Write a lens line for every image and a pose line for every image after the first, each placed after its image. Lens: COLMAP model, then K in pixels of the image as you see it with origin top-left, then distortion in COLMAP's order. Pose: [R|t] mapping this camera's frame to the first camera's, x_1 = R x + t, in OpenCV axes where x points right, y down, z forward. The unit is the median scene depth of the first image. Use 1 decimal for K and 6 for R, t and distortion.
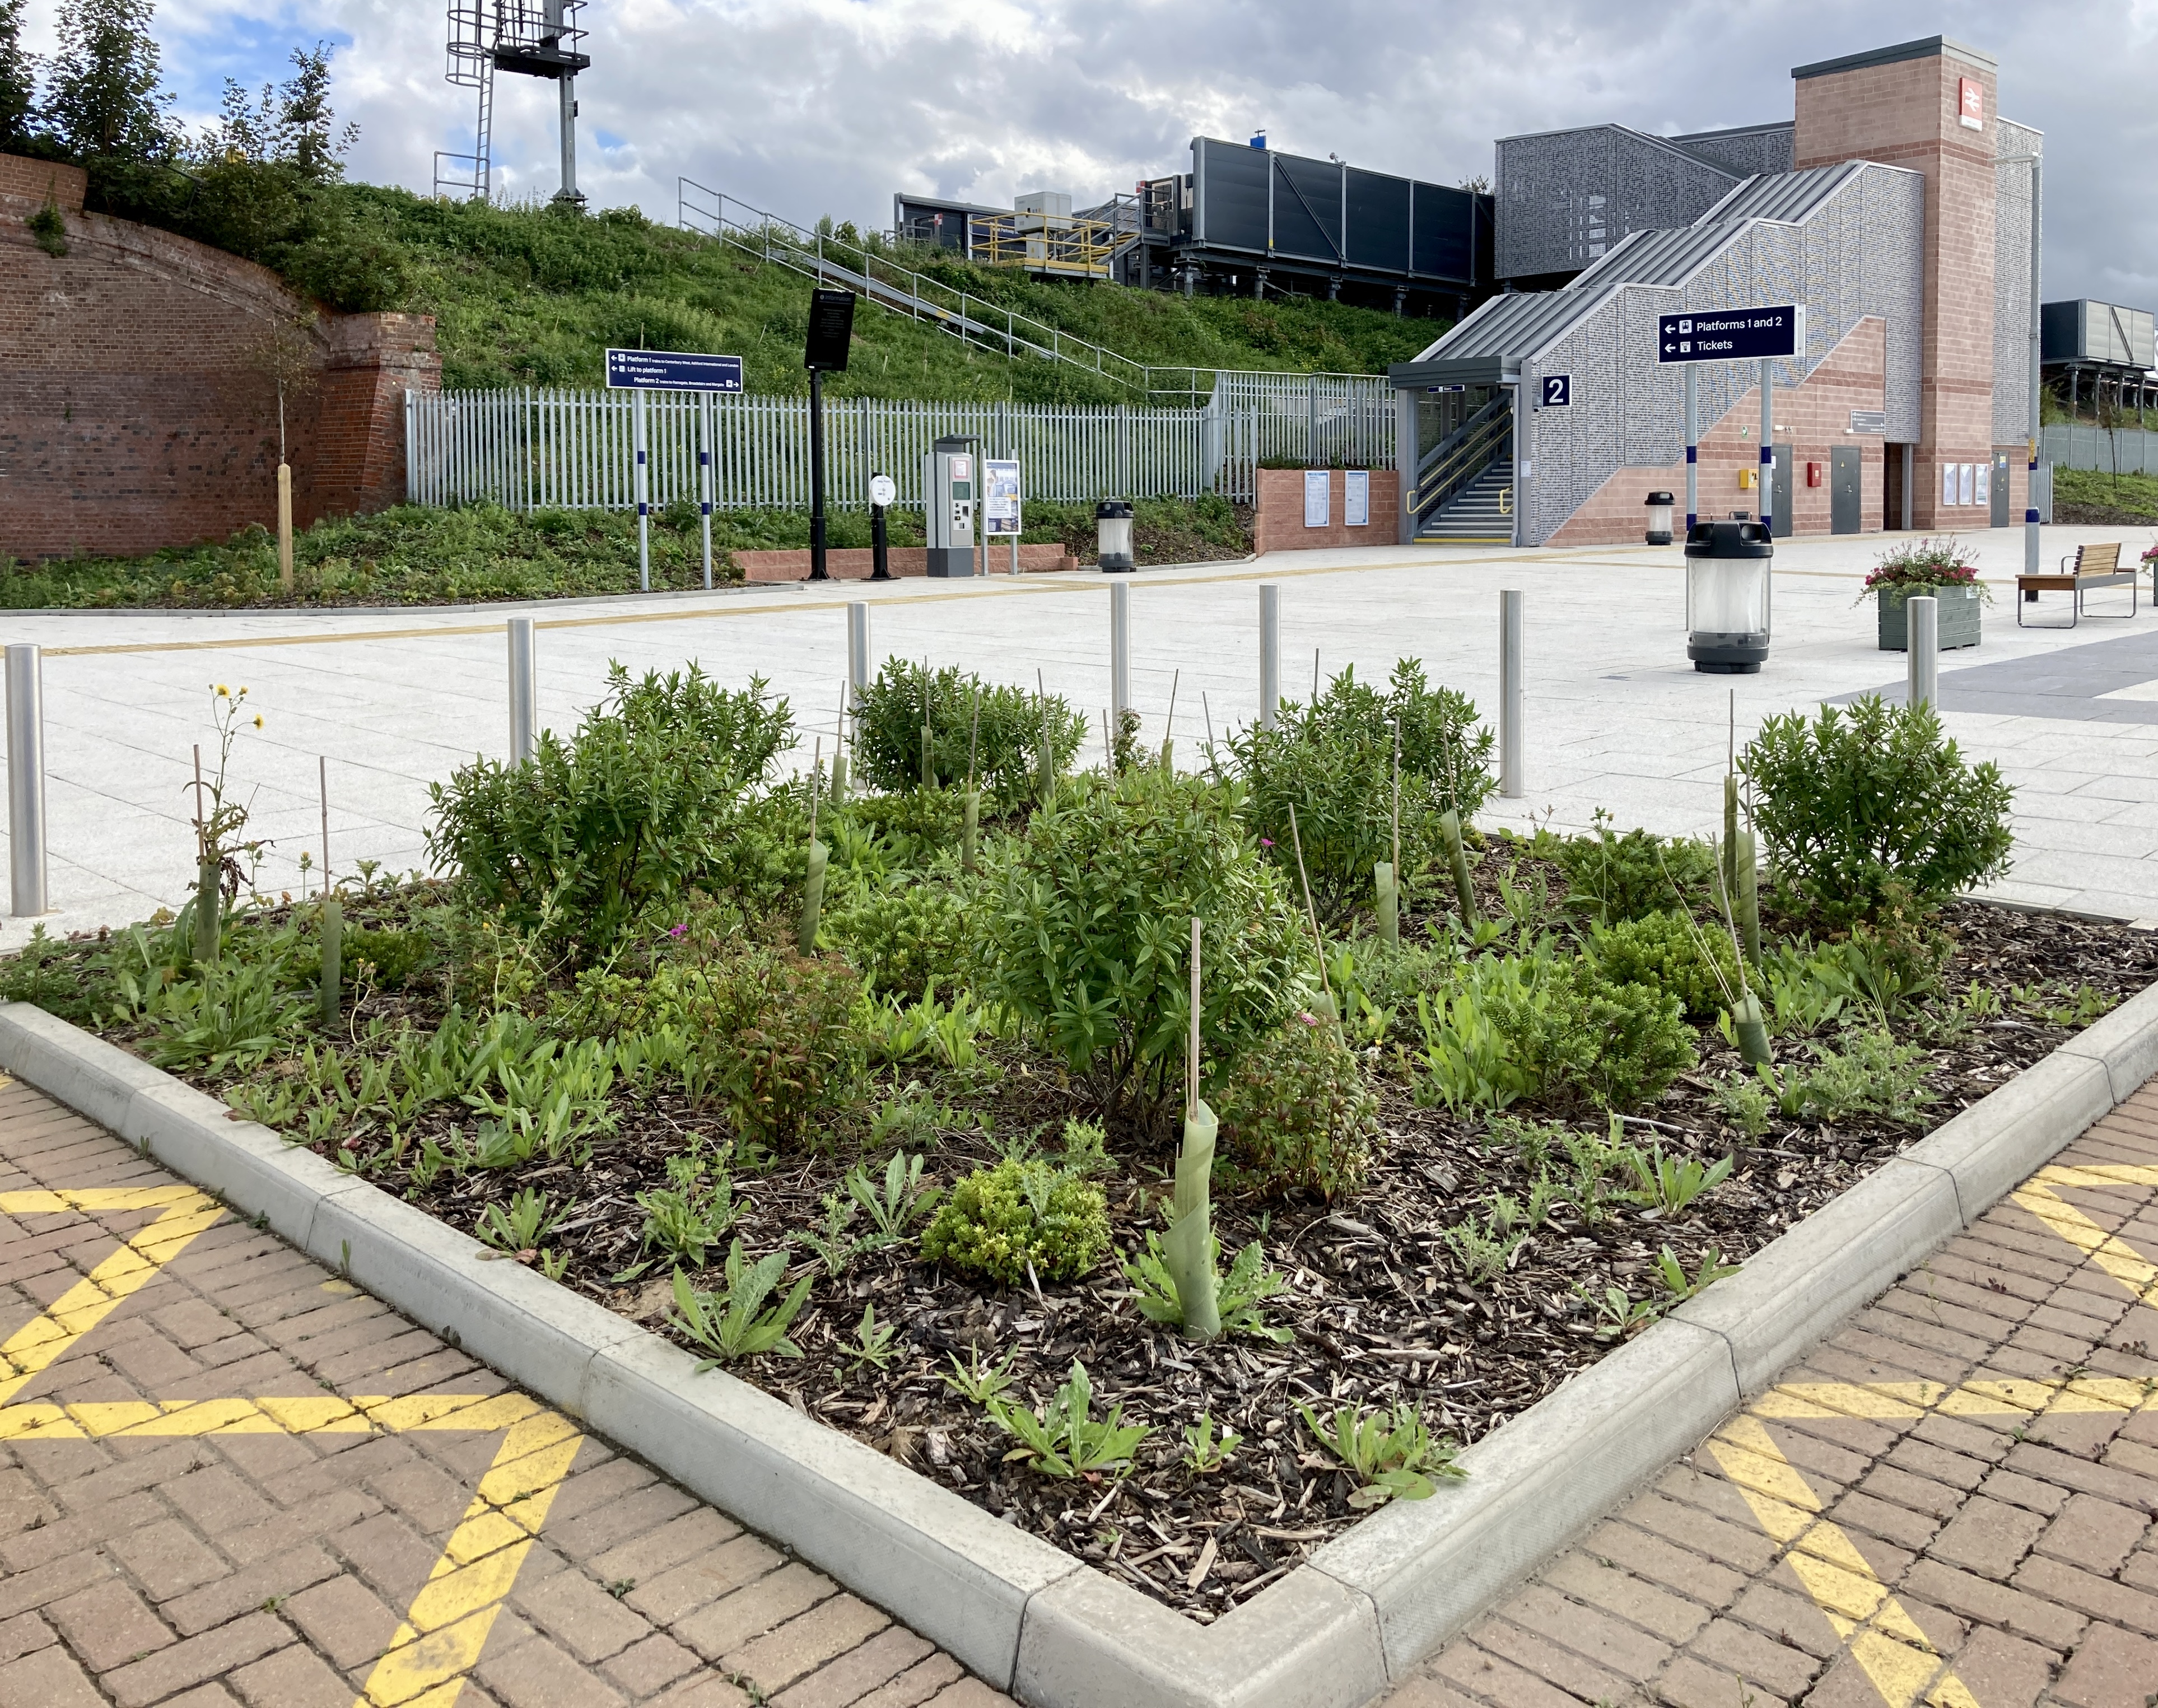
lens RADIAL K [[1852.2, 0, 1080.6], [0, 1852.2, 599.4], [0, 0, 1]] dist [-0.004525, 0.013993]
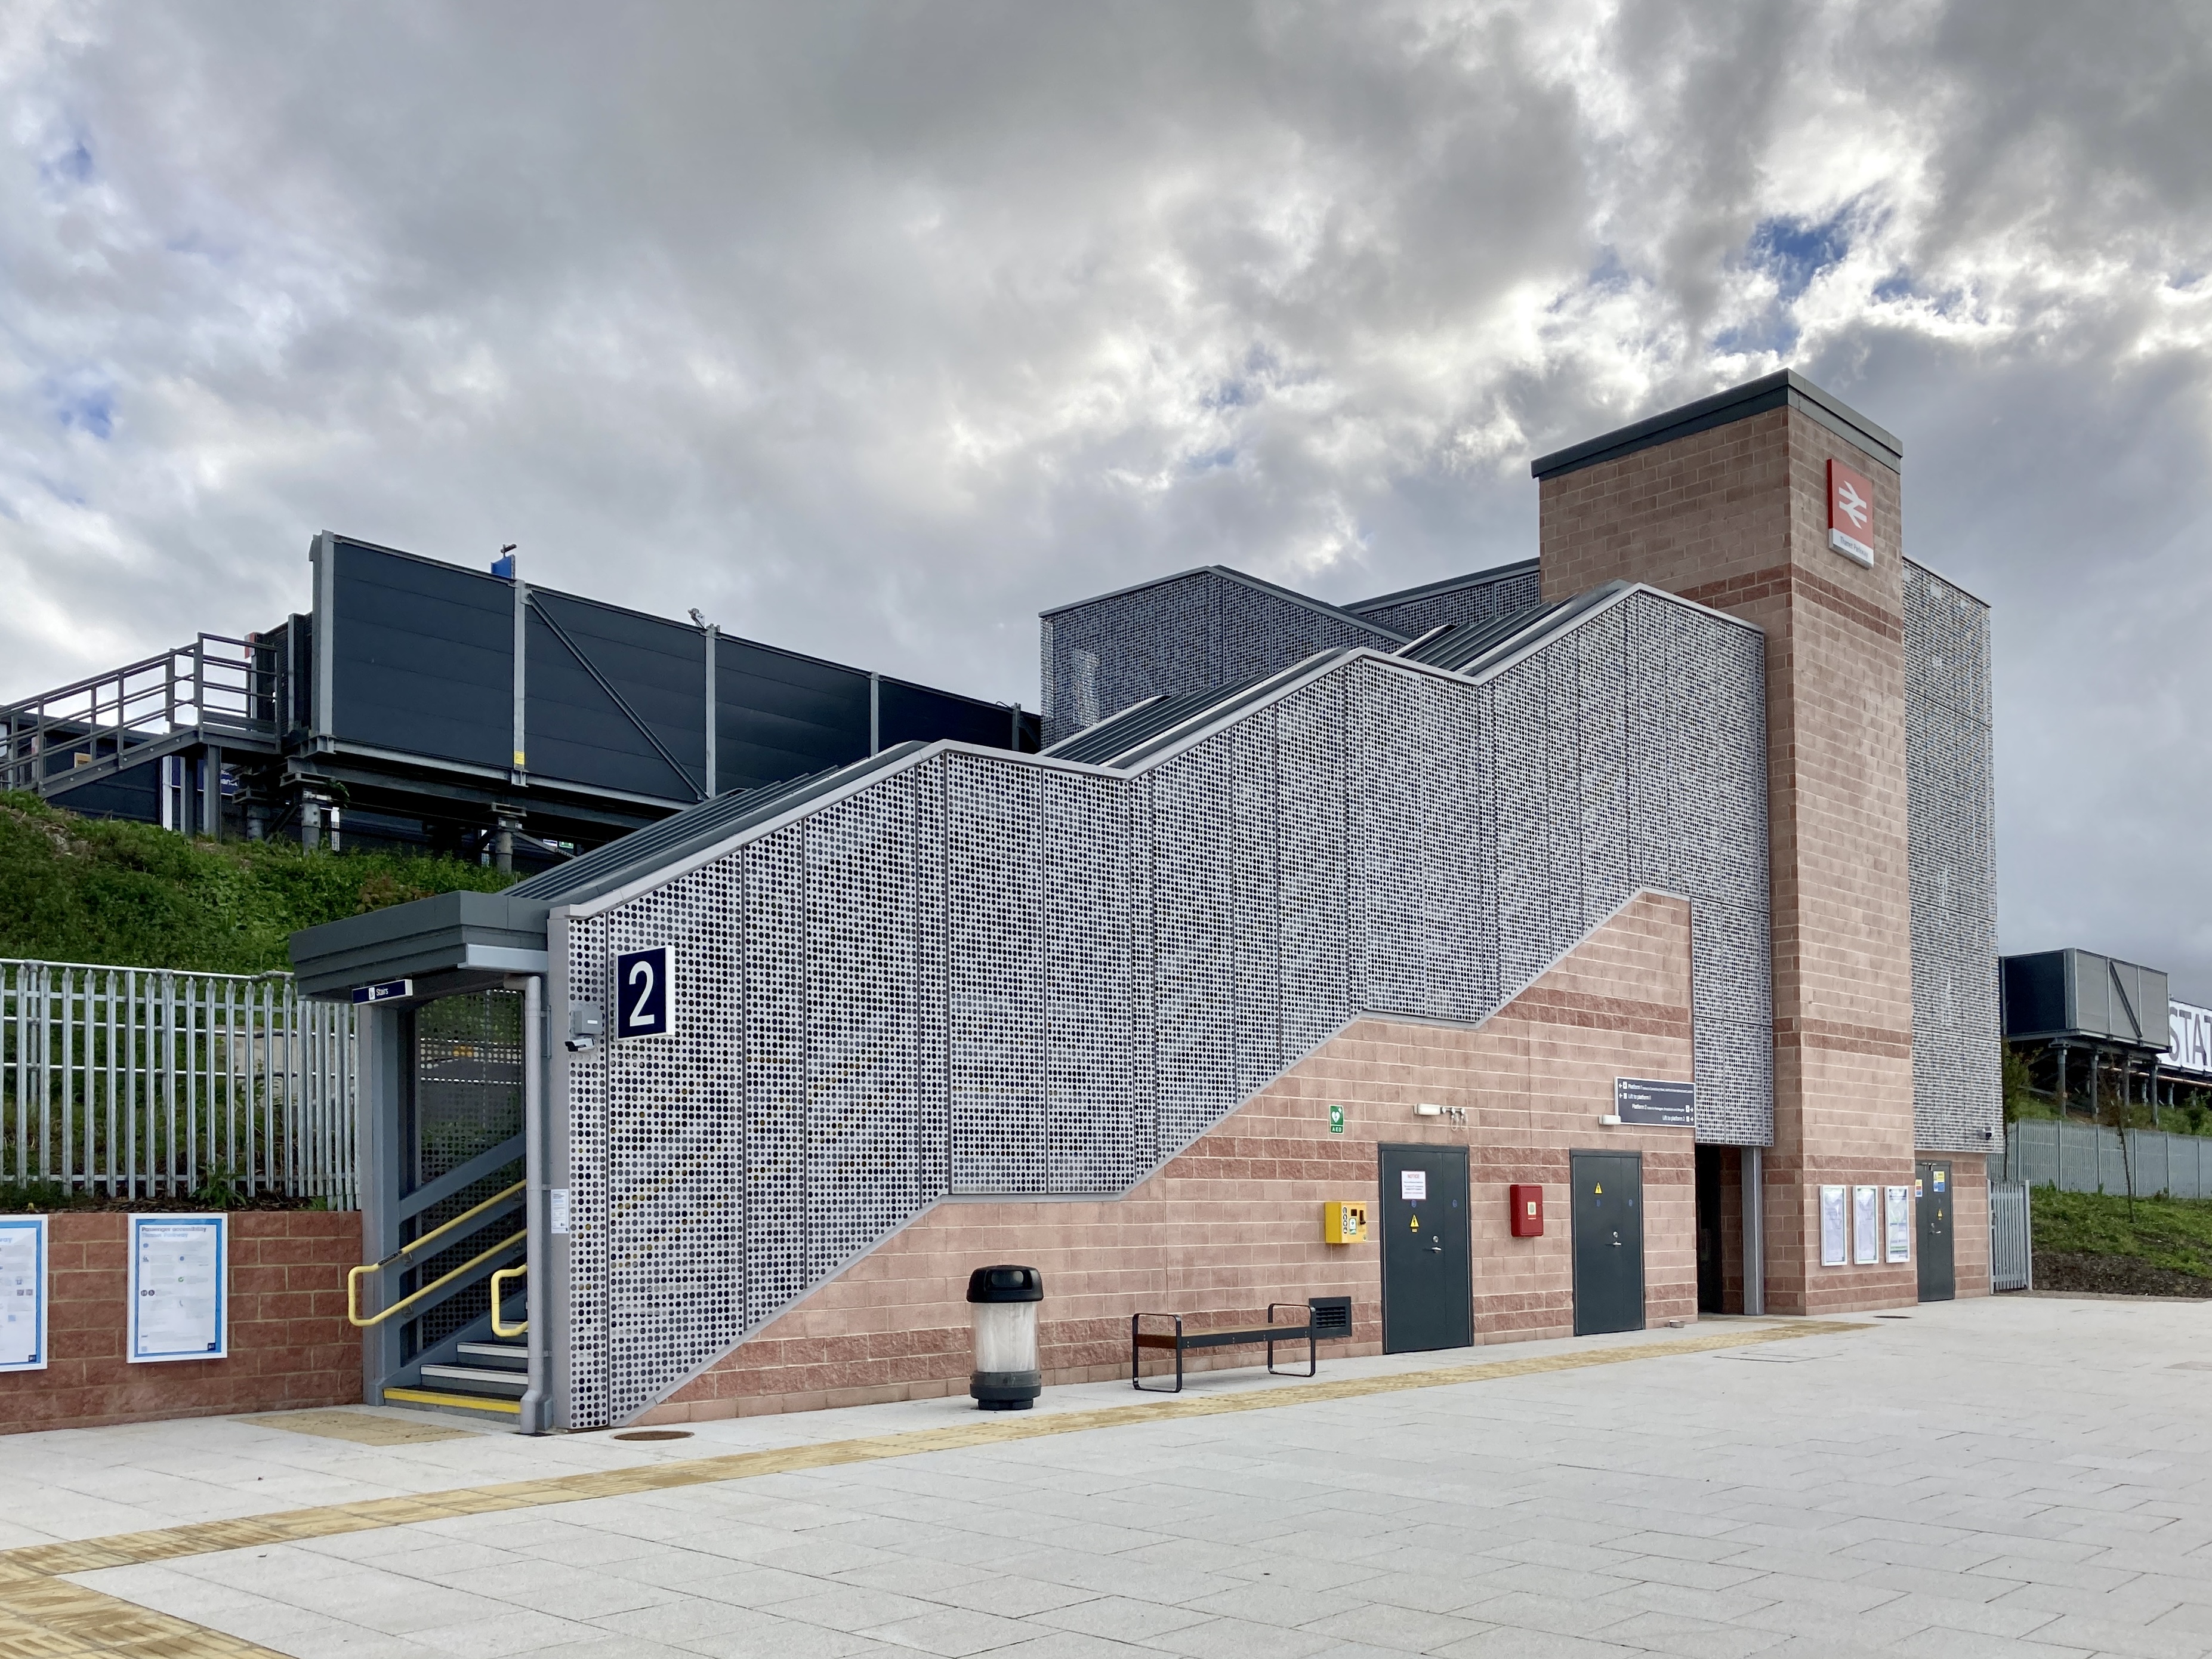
lens RADIAL K [[1950.2, 0, 1132.9], [0, 1950.2, 1177.4], [0, 0, 1]] dist [0.008677, -0.003234]
pose [[0.998970, -0.001159, 0.045351, 0.257430], [0.004484, 0.997301, -0.073284, -0.037658], [-0.045143, 0.073411, 0.996279, 0.479643]]
